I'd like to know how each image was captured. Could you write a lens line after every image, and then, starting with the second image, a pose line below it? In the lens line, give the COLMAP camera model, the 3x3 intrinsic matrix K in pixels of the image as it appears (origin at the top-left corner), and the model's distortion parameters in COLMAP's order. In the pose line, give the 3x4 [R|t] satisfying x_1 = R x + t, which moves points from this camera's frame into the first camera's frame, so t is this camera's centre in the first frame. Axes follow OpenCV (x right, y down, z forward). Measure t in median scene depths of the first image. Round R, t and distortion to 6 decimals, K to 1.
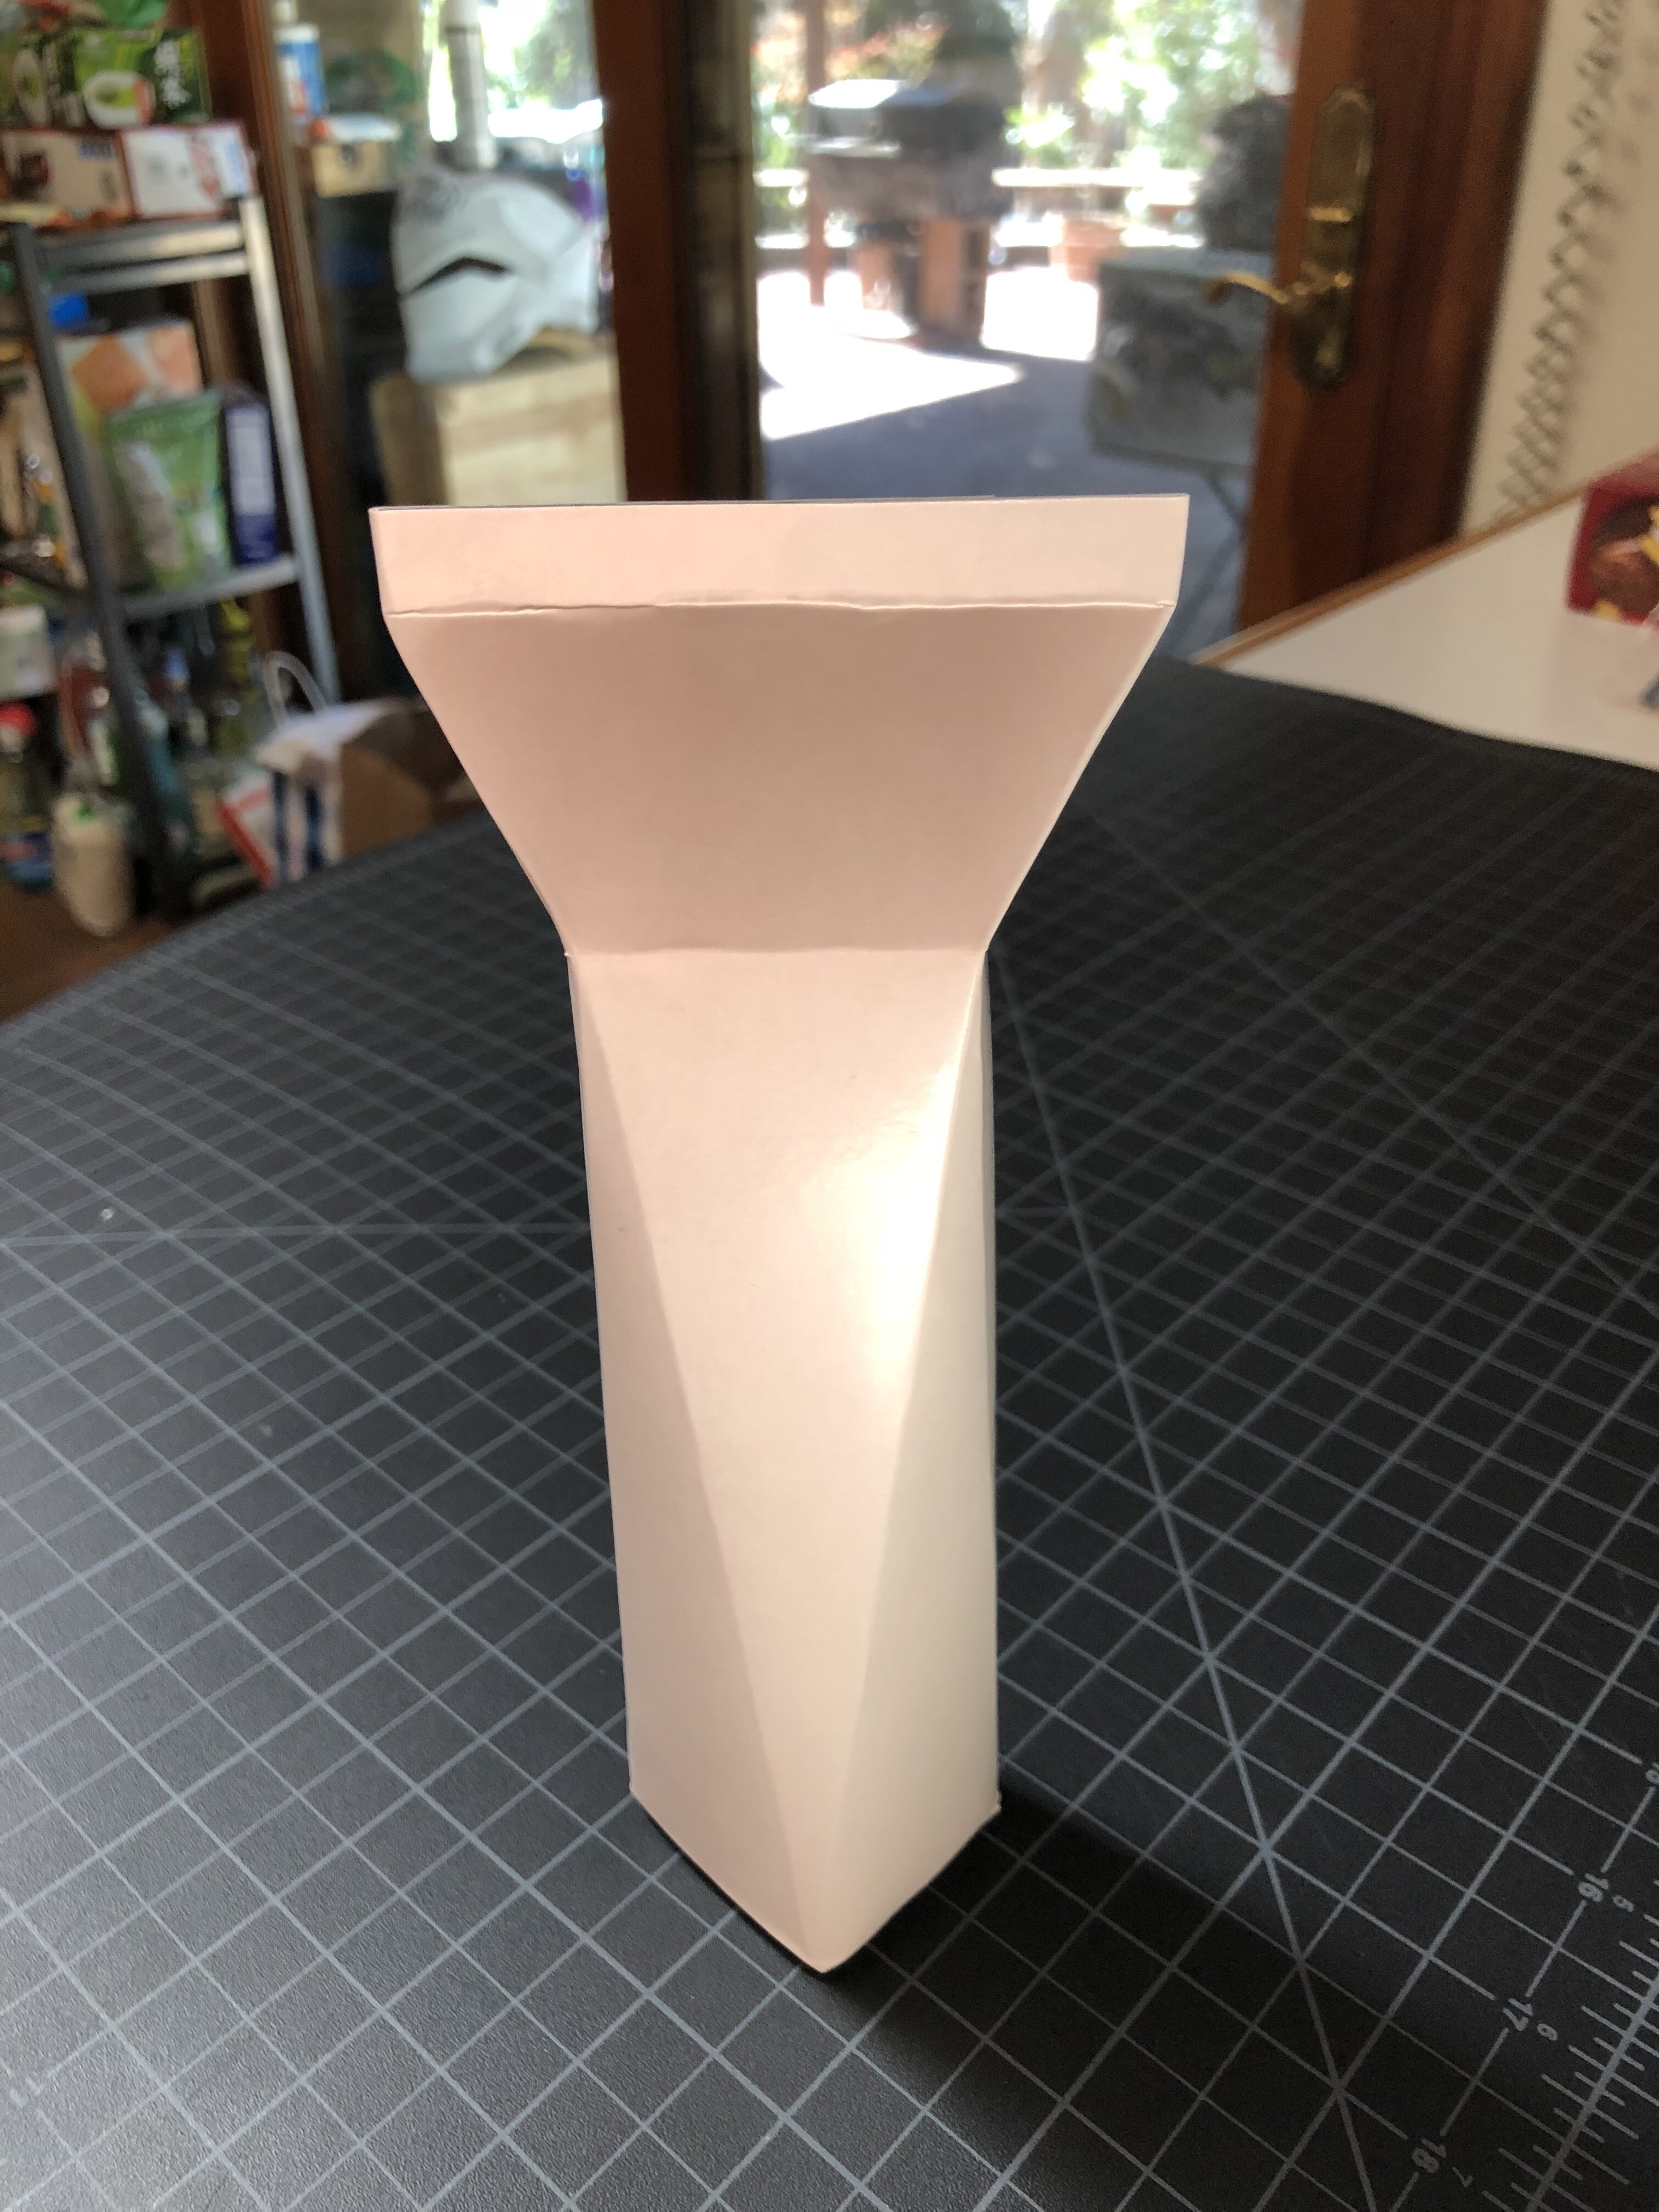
lens RADIAL K [[1795.6, 0, 829.5], [0, 1795.6, 1106.0], [0, 0, 1]] dist [-0.003178, 0.003076]
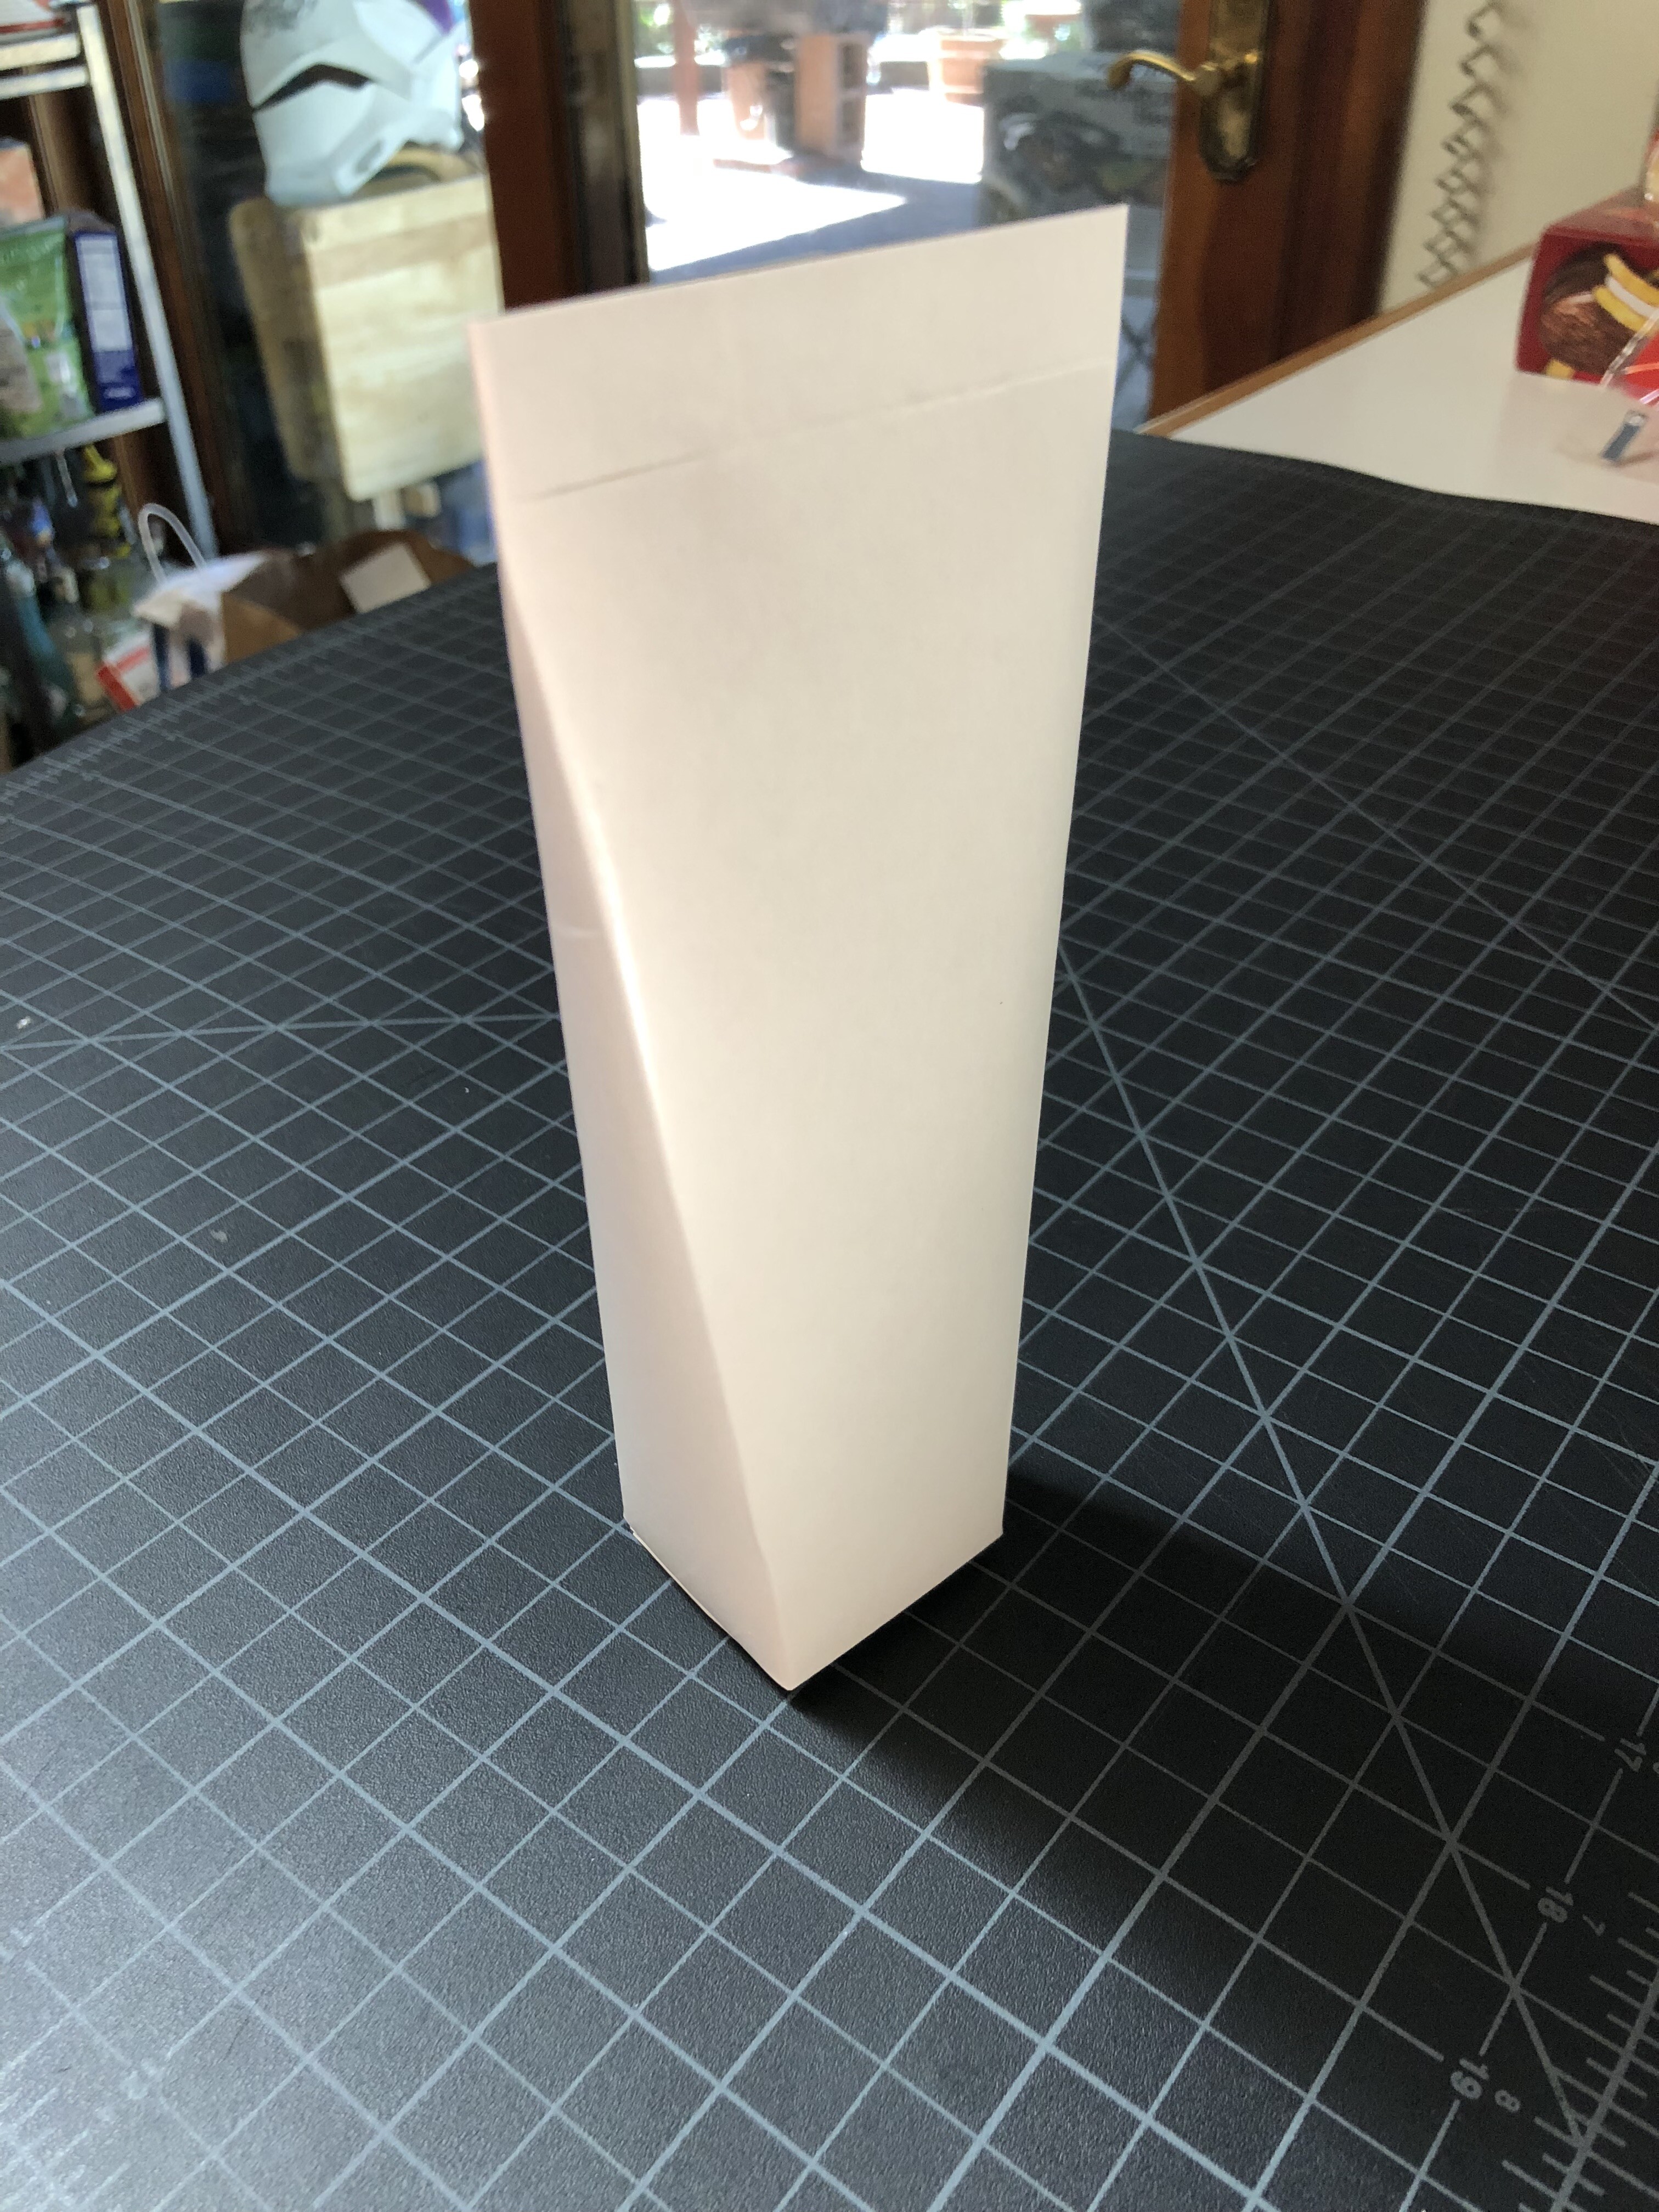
lens RADIAL K [[1784.4, 0, 829.5], [0, 1784.4, 1106.0], [0, 0, 1]] dist [-0.004007, 0.013453]
pose [[0.997814, -0.045009, 0.048396, -0.041557], [0.041101, 0.996033, 0.078922, 0.050766], [-0.051756, -0.076760, 0.995705, 0.077514]]
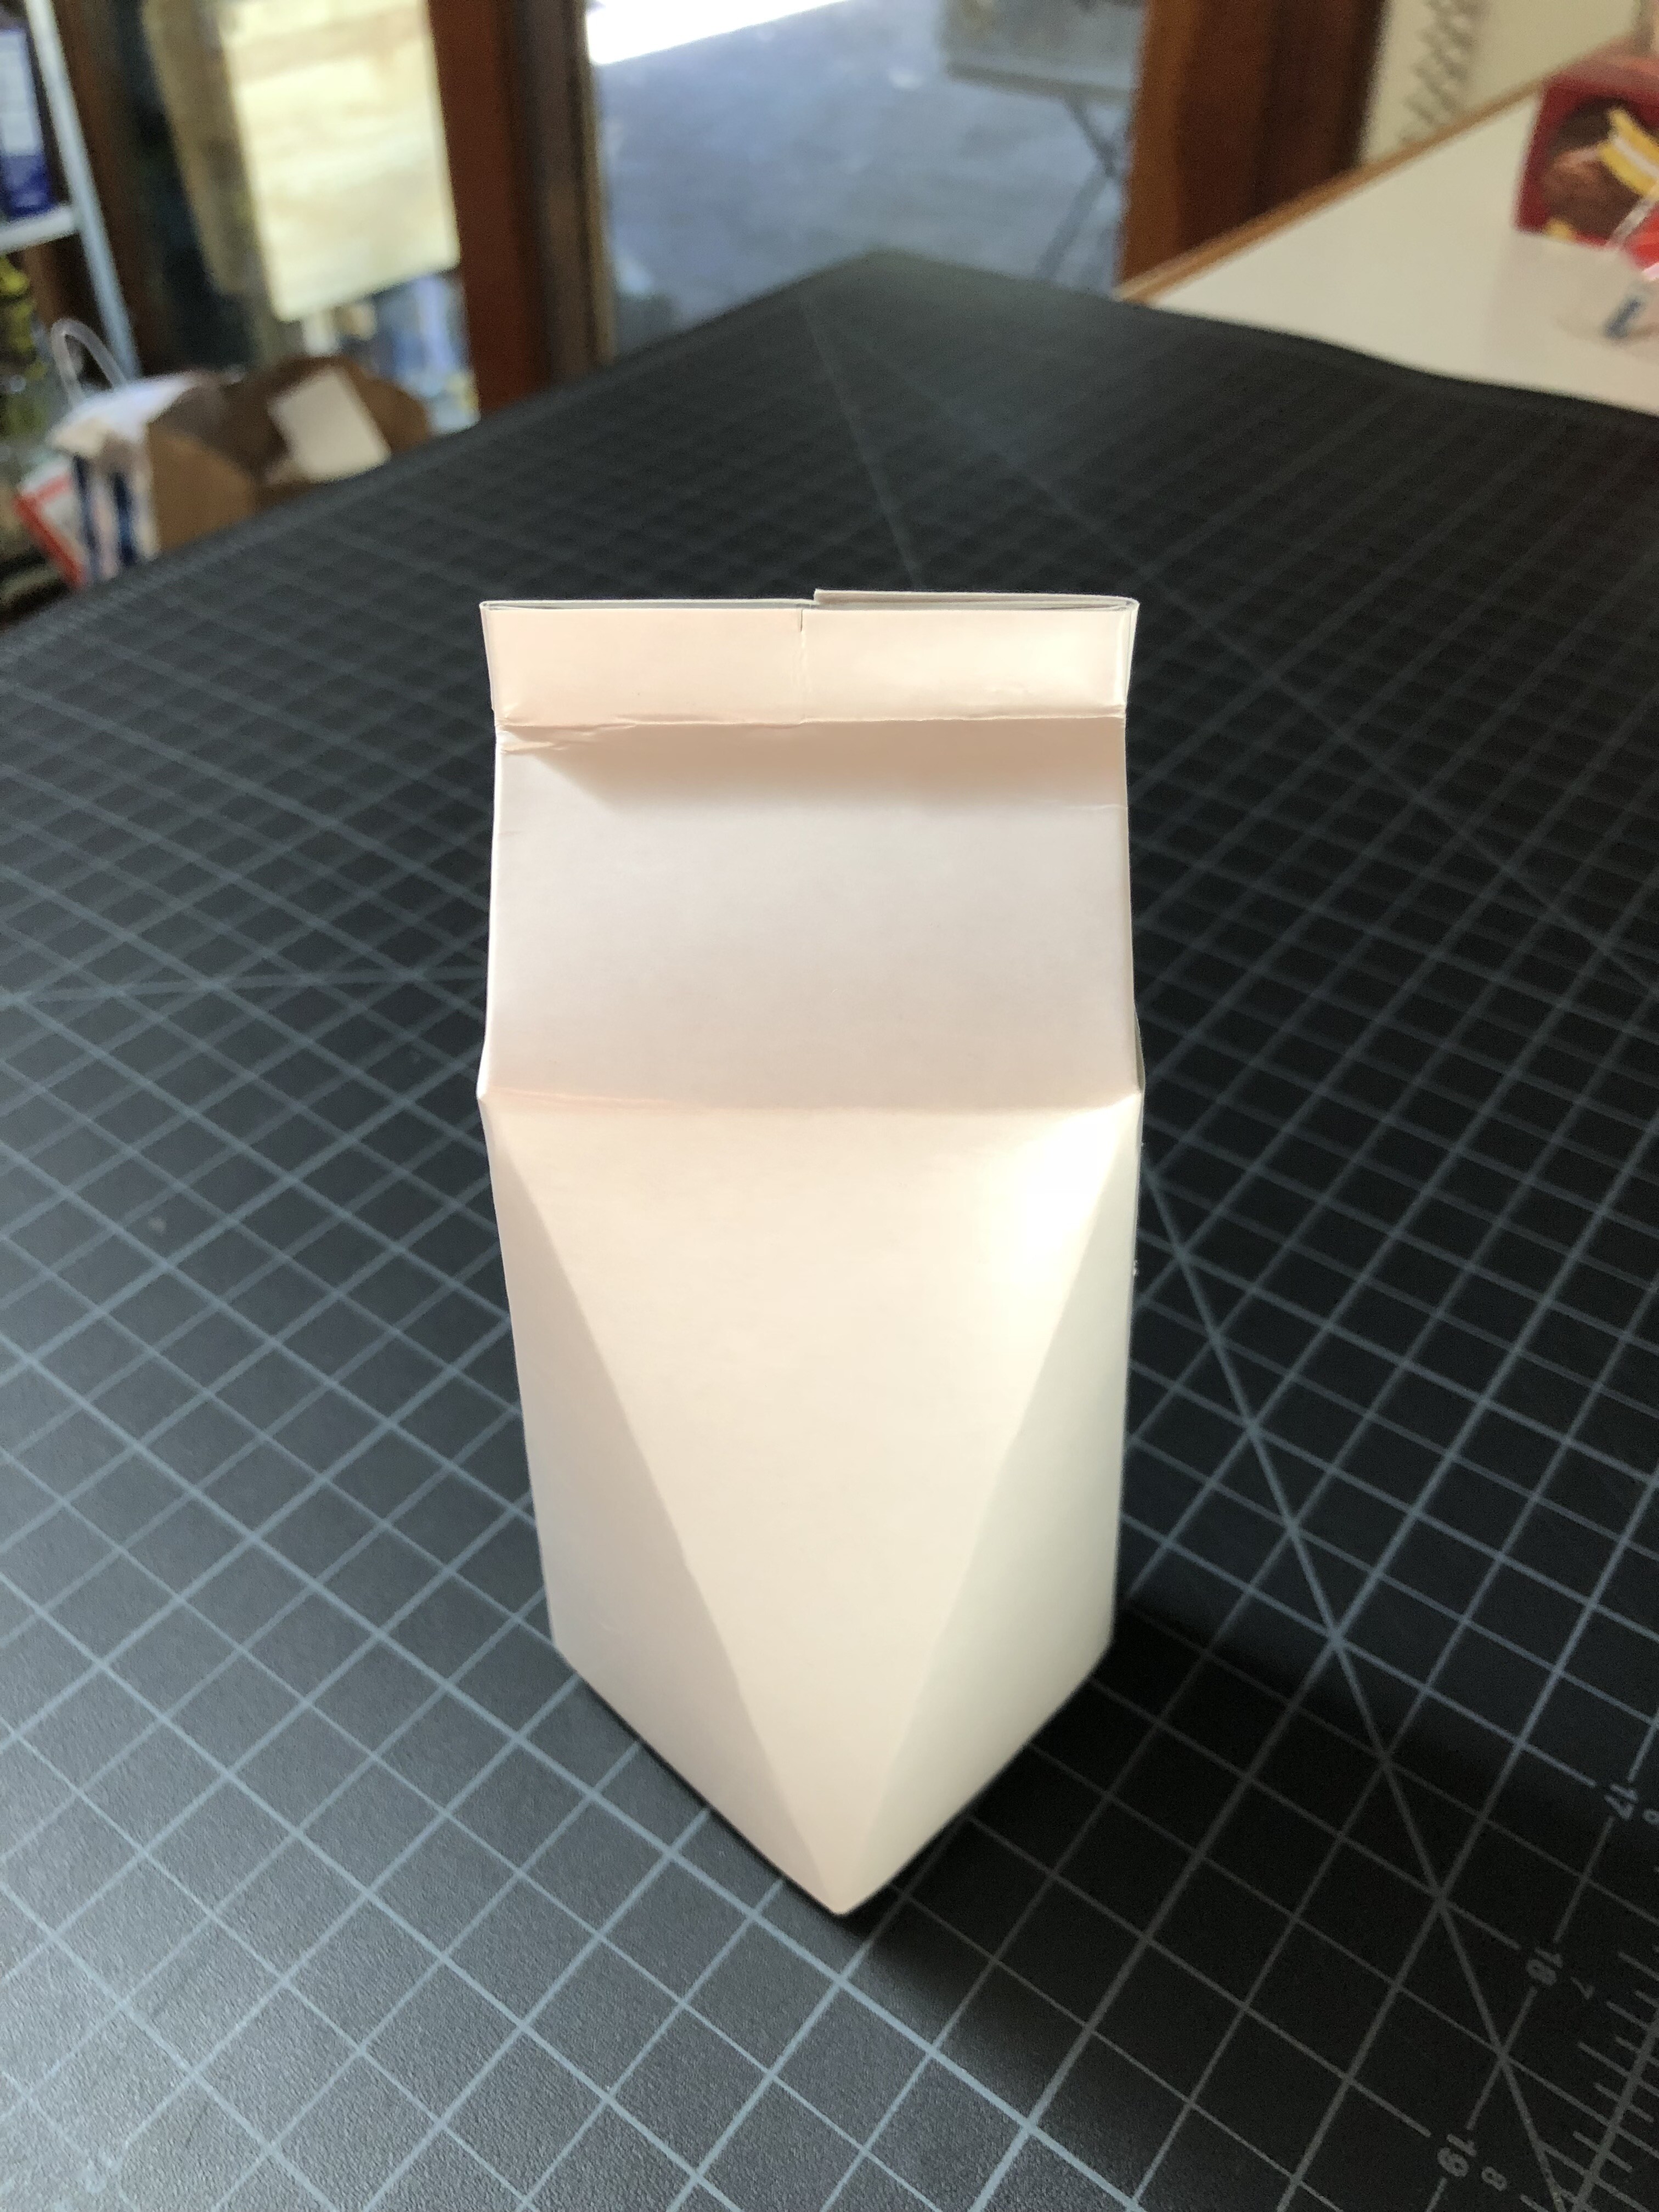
lens RADIAL K [[1795.6, 0, 829.5], [0, 1795.6, 1106.0], [0, 0, 1]] dist [-0.003178, 0.003076]
pose [[0.996337, -0.047854, 0.070870, -0.044909], [0.035323, 0.985058, 0.168564, -0.009273], [-0.077878, -0.165443, 0.983140, 0.121186]]
